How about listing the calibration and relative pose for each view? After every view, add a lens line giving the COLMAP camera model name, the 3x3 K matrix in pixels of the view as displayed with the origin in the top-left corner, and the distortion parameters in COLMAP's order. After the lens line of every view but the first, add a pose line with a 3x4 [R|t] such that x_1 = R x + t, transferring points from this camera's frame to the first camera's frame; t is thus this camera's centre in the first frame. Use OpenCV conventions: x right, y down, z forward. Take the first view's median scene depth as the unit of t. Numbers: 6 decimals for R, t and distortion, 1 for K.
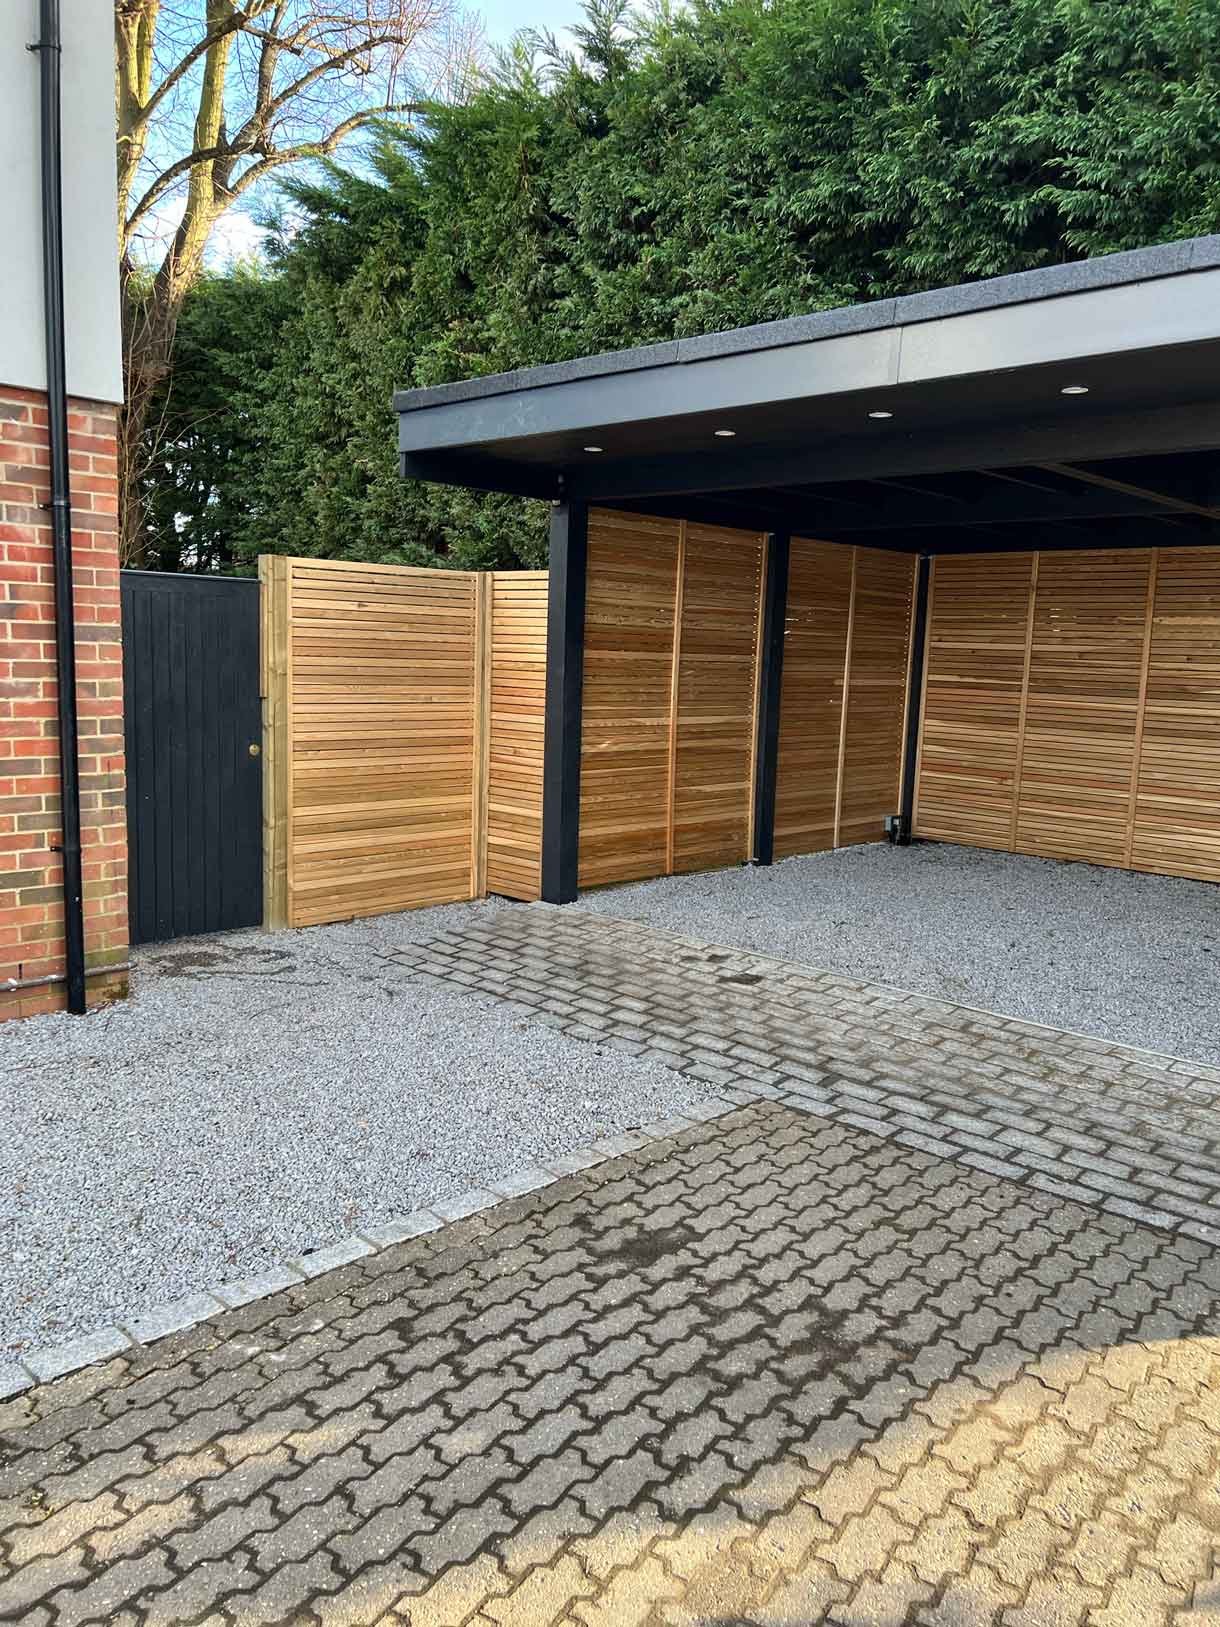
lens RADIAL K [[1218.2, 0, 602.1], [0, 1218.2, 816.6], [0, 0, 1]] dist [0.059861, -0.071651]
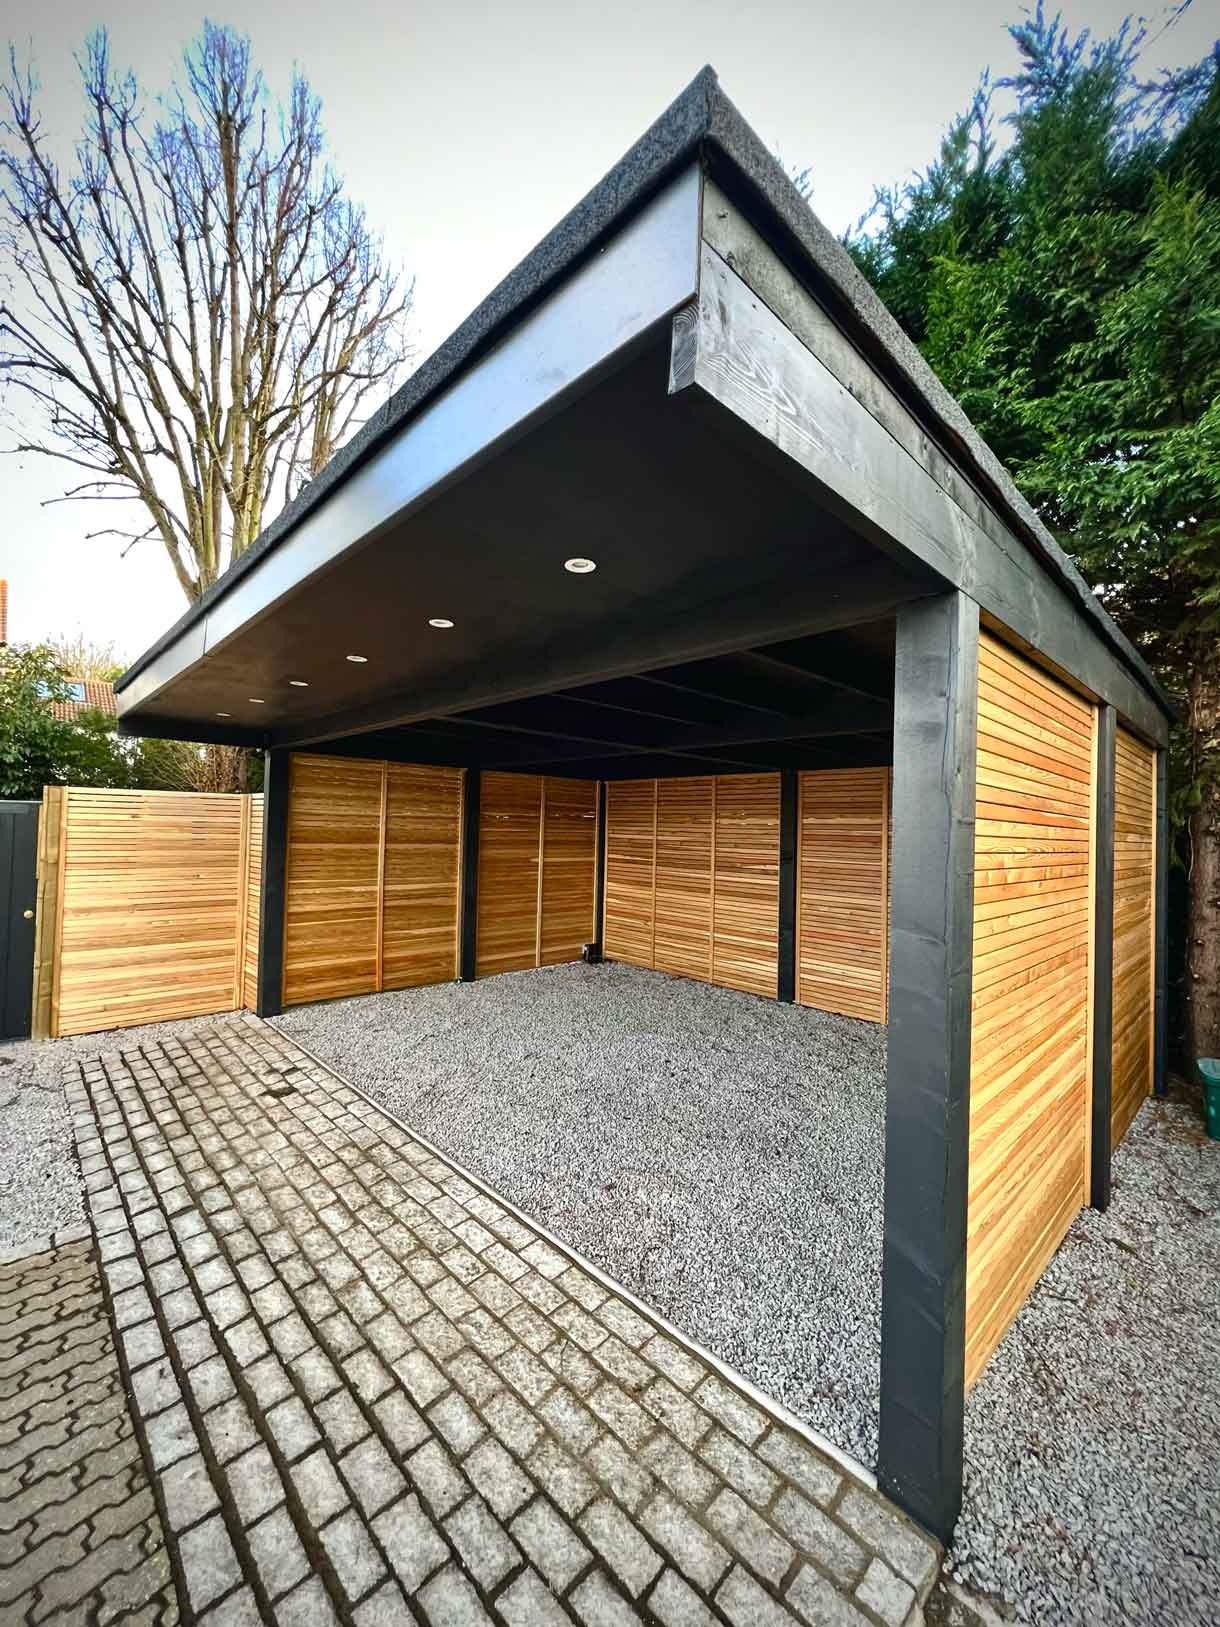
lens RADIAL K [[649.9, 0, 607.6], [0, 649.9, 815.6], [0, 0, 1]] dist [-0.001119, 0.000535]
pose [[0.999082, -0.008994, -0.041875, 0.455527], [0.002235, 0.987319, -0.158733, -0.047059], [0.042771, 0.158493, 0.986433, 0.237912]]
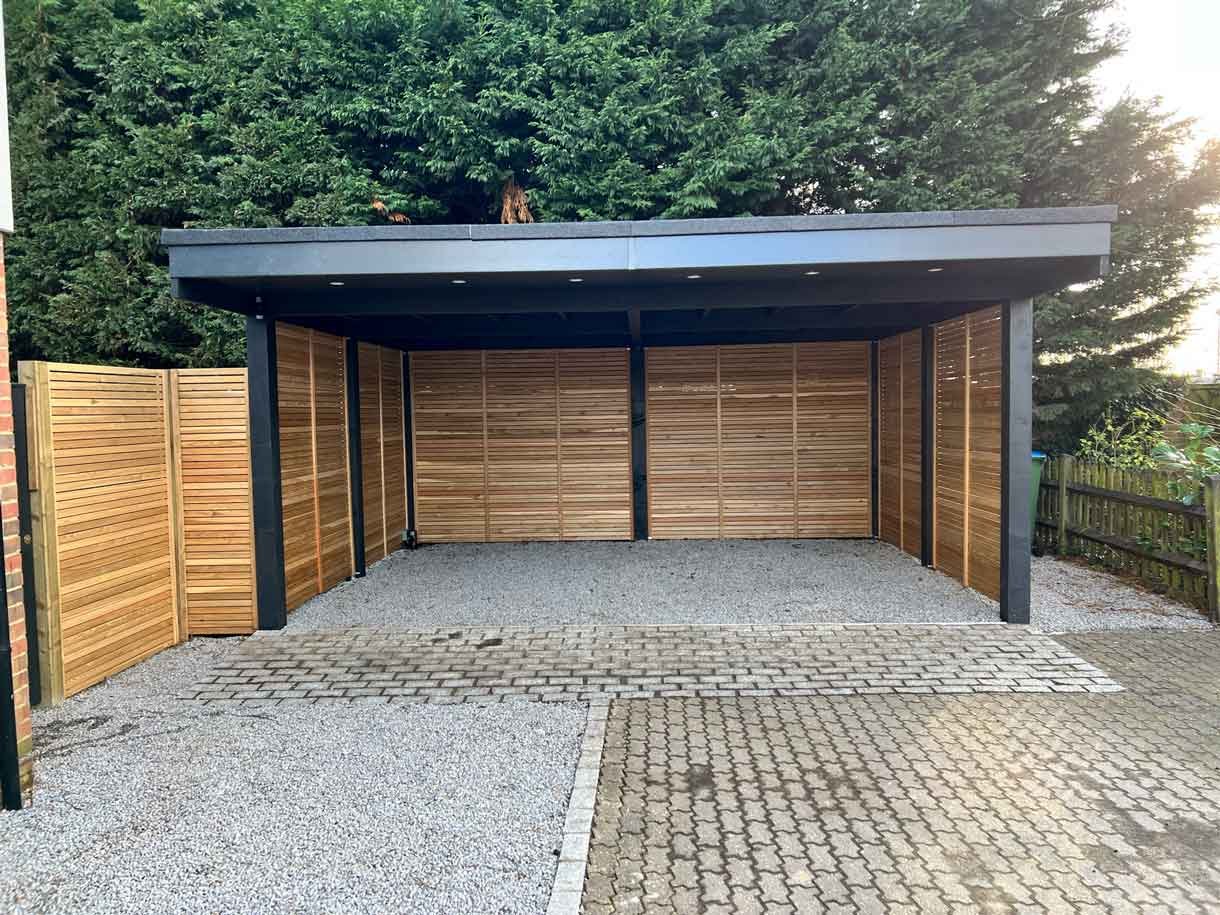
lens RADIAL K [[913.5, 0, 611.4], [0, 913.5, 457.8], [0, 0, 1]] dist [0.059861, -0.071651]
pose [[0.739819, -0.082460, 0.667733, -0.446014], [0.135484, 0.990389, -0.027805, -0.033897], [-0.659023, 0.111038, 0.743881, 0.050542]]
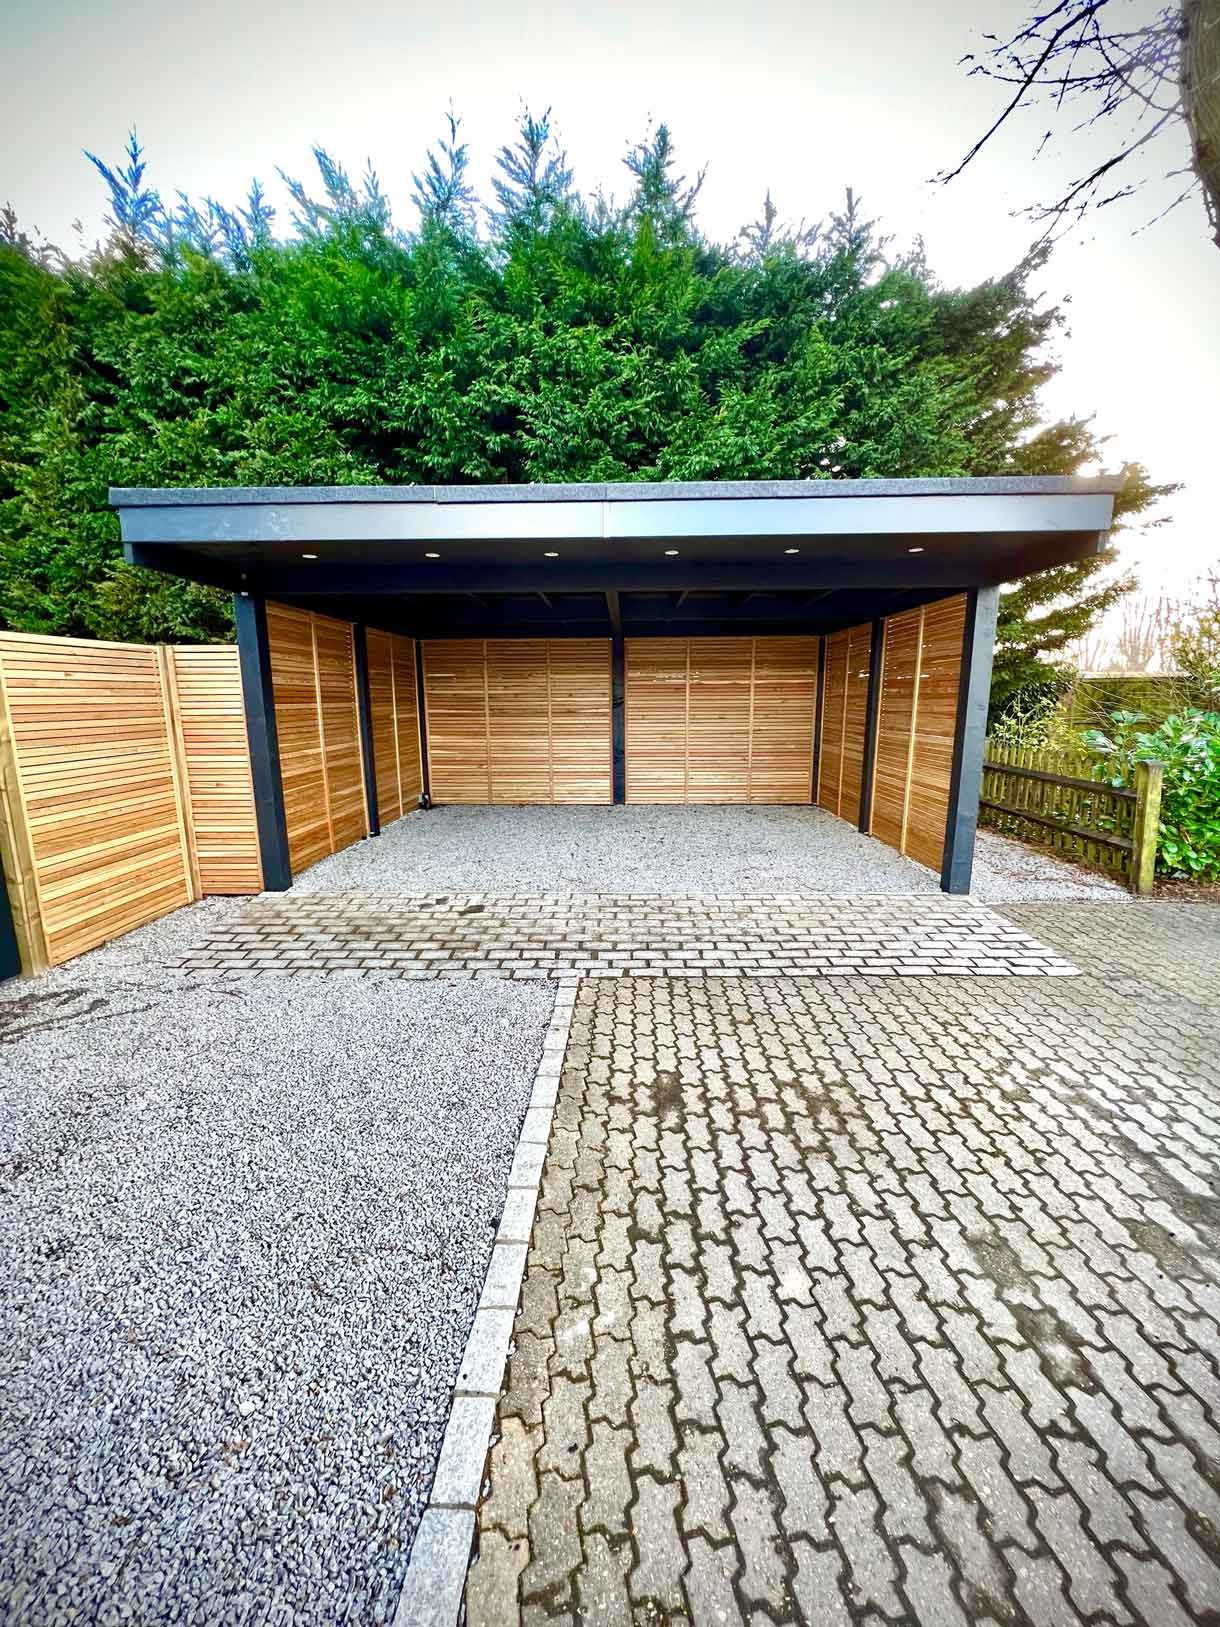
lens RADIAL K [[649.9, 0, 608.3], [0, 649.9, 815.3], [0, 0, 1]] dist [-0.001119, 0.000535]
pose [[0.736171, -0.158857, 0.657888, -0.260334], [0.122997, 0.987279, 0.100761, -0.045542], [-0.665525, 0.006741, 0.746345, 0.228709]]
